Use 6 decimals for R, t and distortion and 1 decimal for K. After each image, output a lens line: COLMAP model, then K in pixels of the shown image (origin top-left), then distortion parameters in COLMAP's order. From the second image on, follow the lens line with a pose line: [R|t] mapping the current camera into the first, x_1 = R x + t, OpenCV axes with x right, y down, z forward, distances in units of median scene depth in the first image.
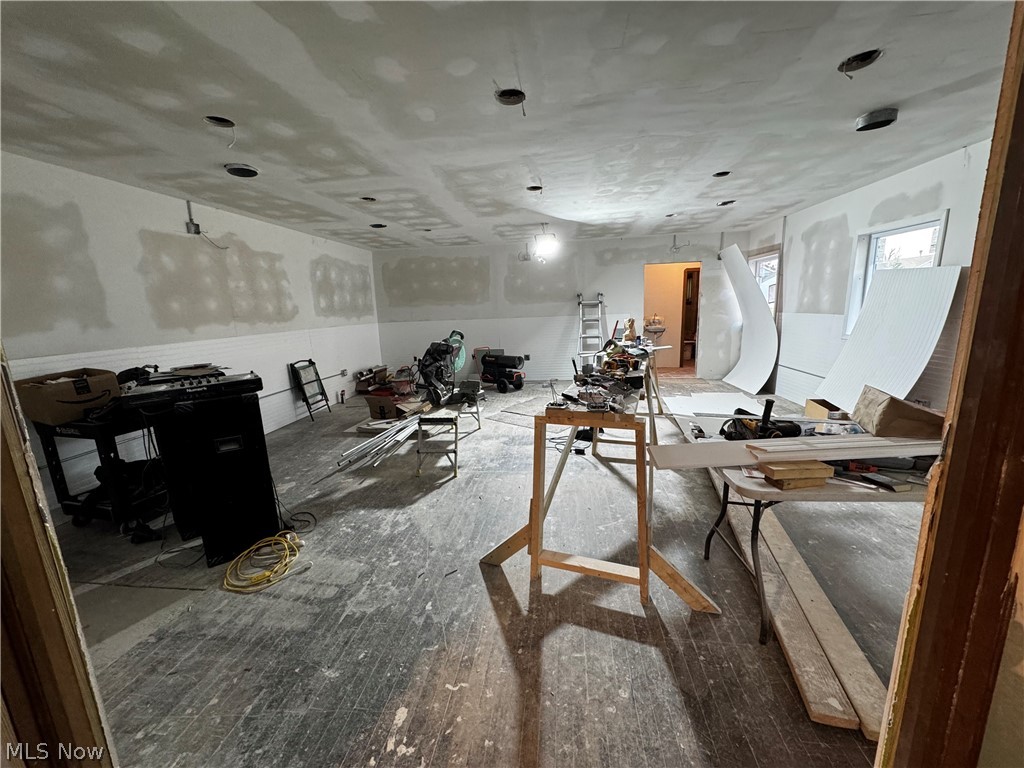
lens RADIAL K [[406.6, 0, 511.2], [0, 406.6, 384.7], [0, 0, 1]] dist [-0.002580, 0.000152]
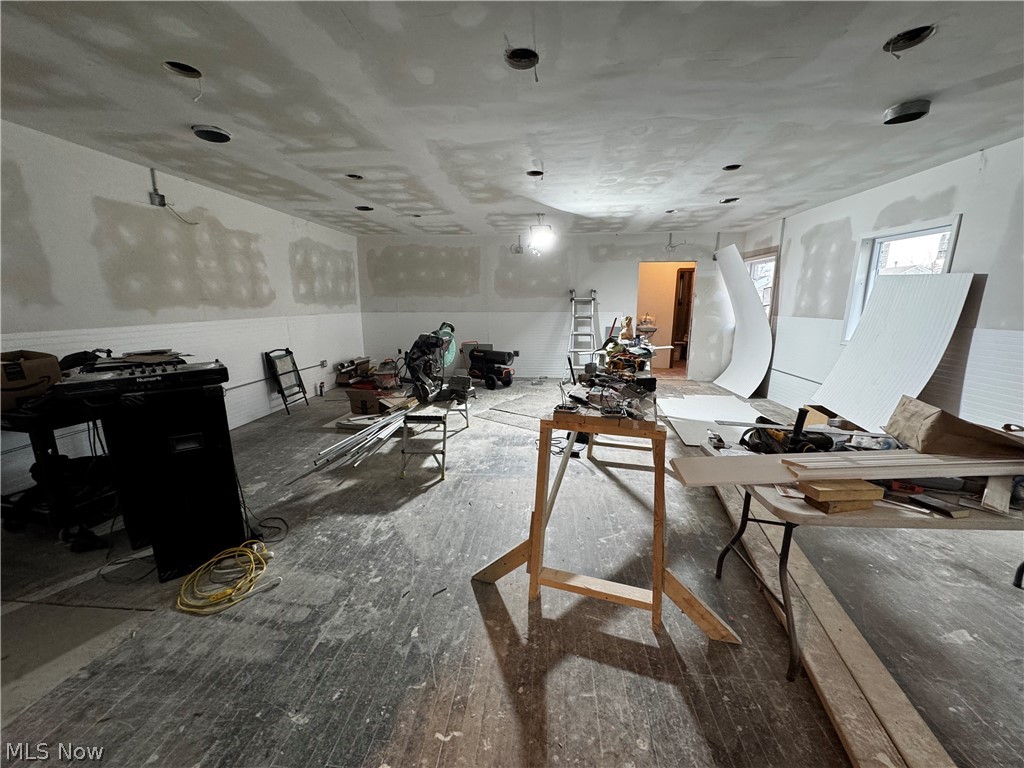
lens RADIAL K [[406.6, 0, 511.2], [0, 406.6, 384.7], [0, 0, 1]] dist [-0.002580, 0.000152]
pose [[0.998715, 0.027541, 0.042541, -0.030394], [-0.027979, 0.999561, 0.009738, -0.004363], [-0.042254, -0.010916, 0.999047, 0.076606]]
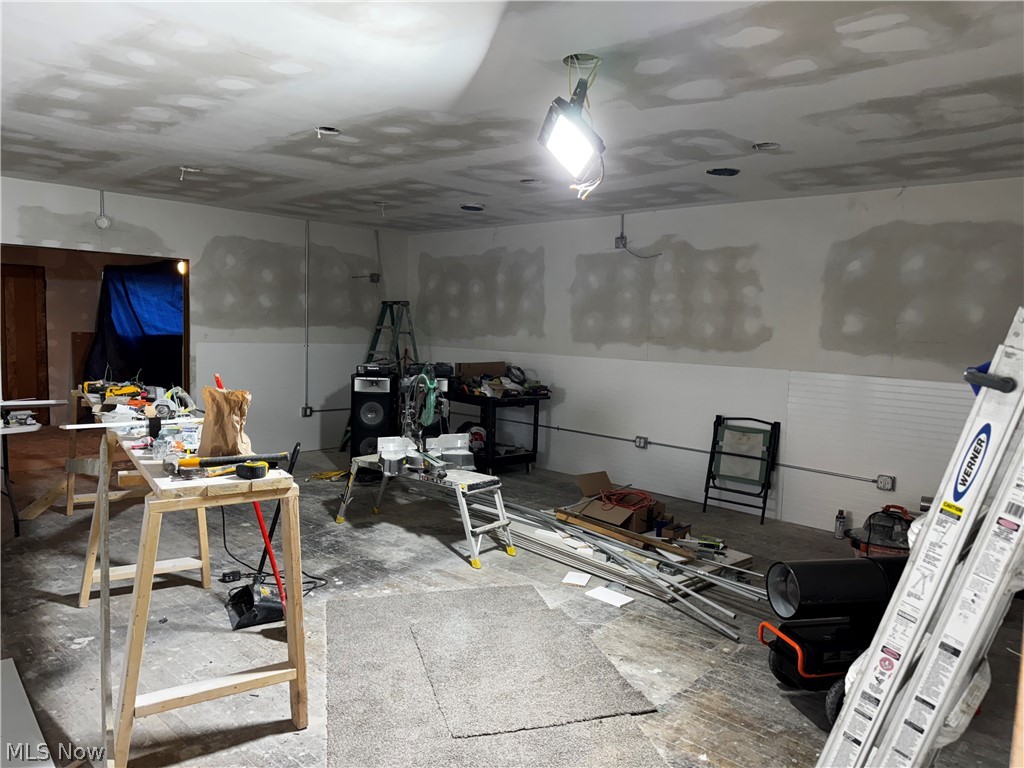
lens RADIAL K [[719.0, 0, 512.0], [0, 719.0, 384.0], [0, 0, 1]] dist [0.008673, -0.028864]
pose [[-0.609203, 0.096174, -0.787161, 0.961651], [-0.151198, 0.960323, 0.234347, -0.557814], [0.778467, 0.261782, -0.570490, 2.437090]]
